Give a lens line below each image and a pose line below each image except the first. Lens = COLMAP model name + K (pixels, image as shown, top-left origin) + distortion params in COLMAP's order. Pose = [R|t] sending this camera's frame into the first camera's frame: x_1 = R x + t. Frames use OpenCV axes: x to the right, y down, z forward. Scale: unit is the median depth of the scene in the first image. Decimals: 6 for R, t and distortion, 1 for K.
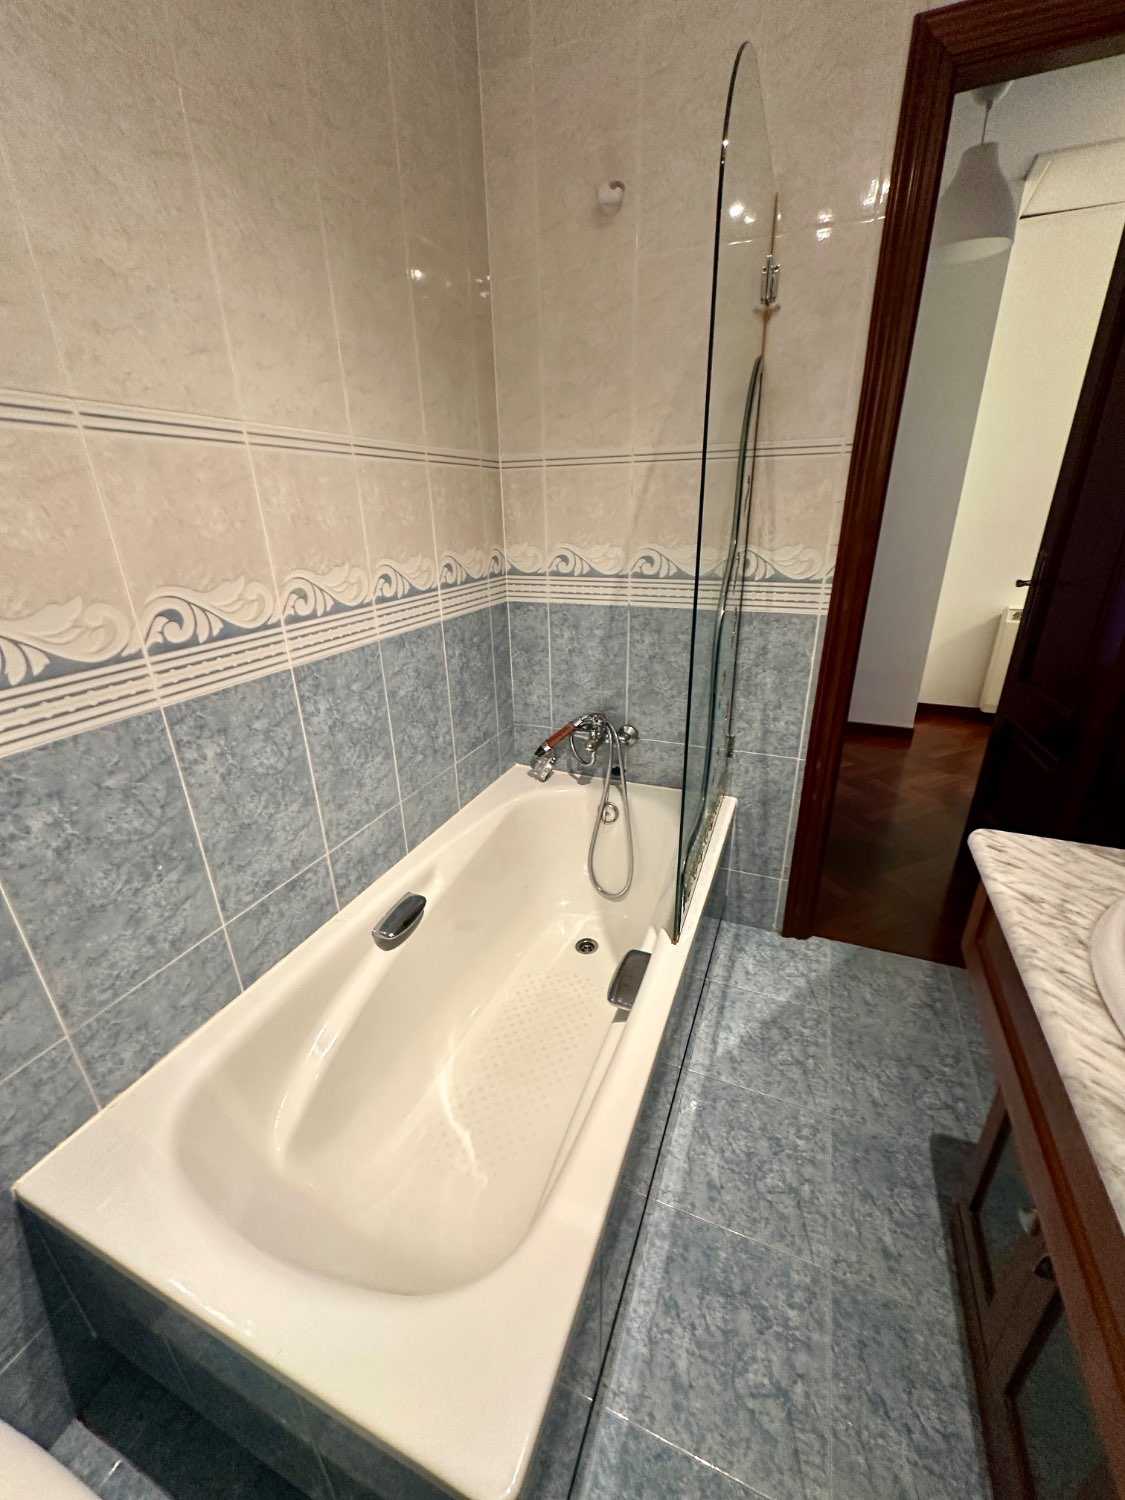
lens RADIAL K [[601.0, 0, 563.6], [0, 601.0, 750.7], [0, 0, 1]] dist [-0.002167, 0.000334]
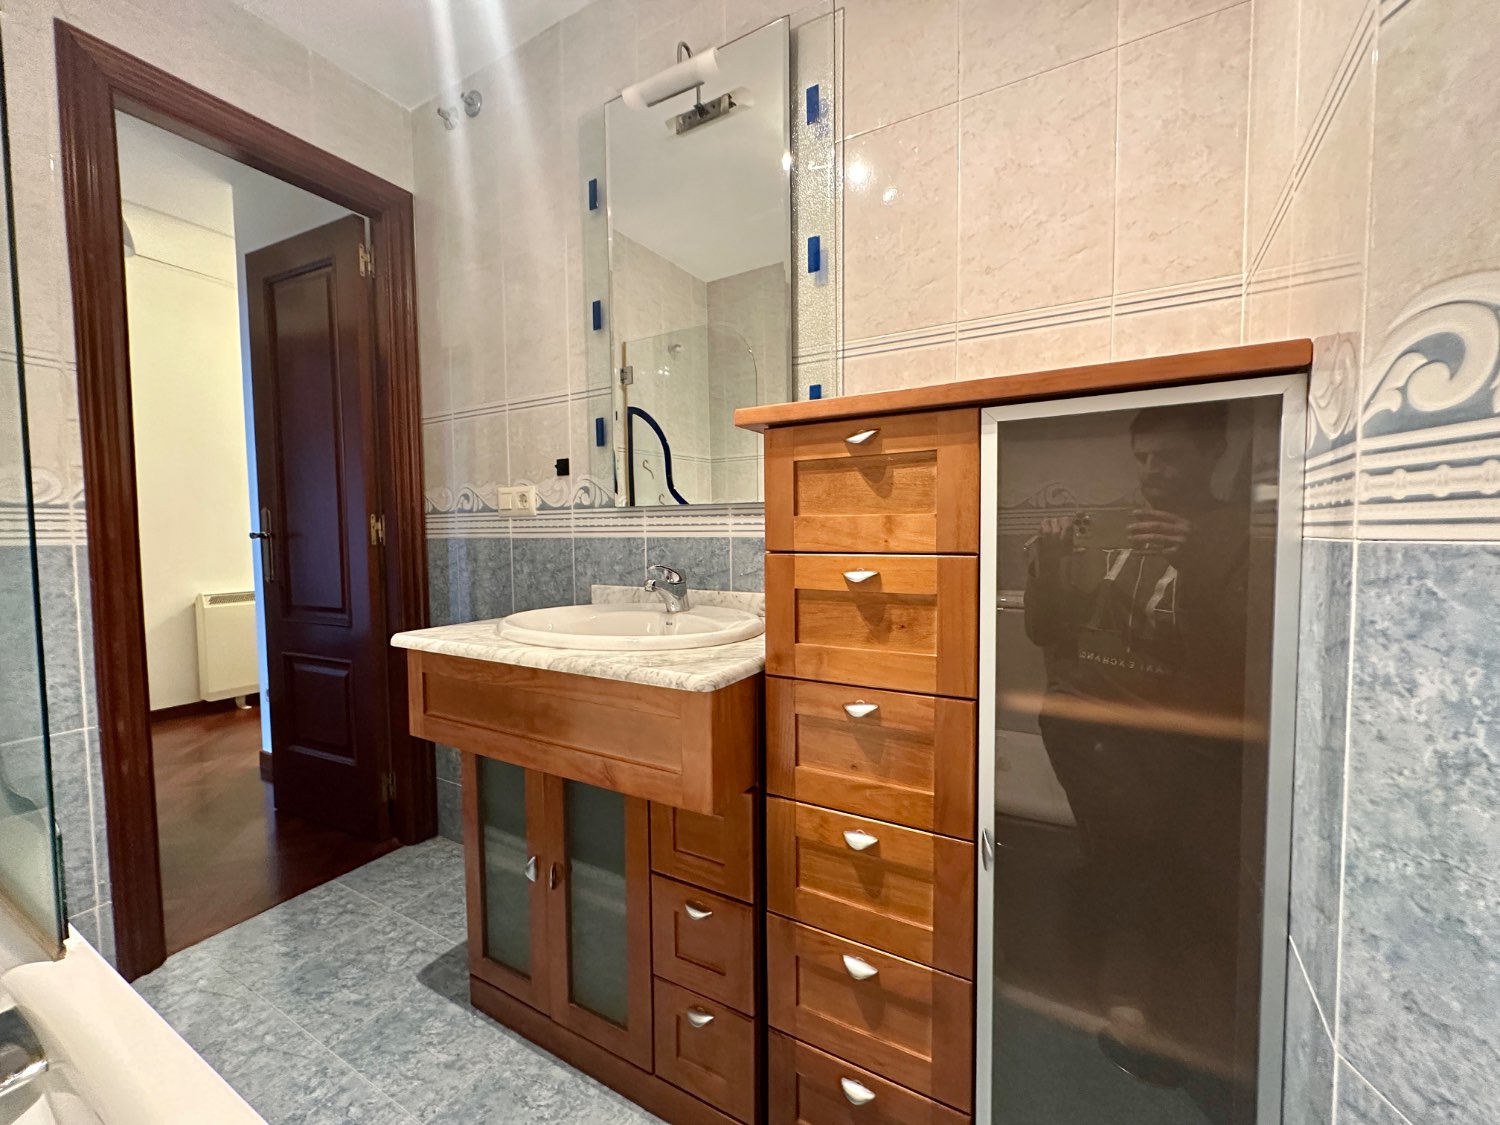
lens RADIAL K [[601.0, 0, 751.2], [0, 601.0, 563.2], [0, 0, 1]] dist [-0.002167, 0.000334]
pose [[0.121369, -0.036063, 0.991952, -0.306036], [0.388223, 0.921459, -0.014001, 0.184464], [-0.913538, 0.386798, 0.125837, 0.032589]]
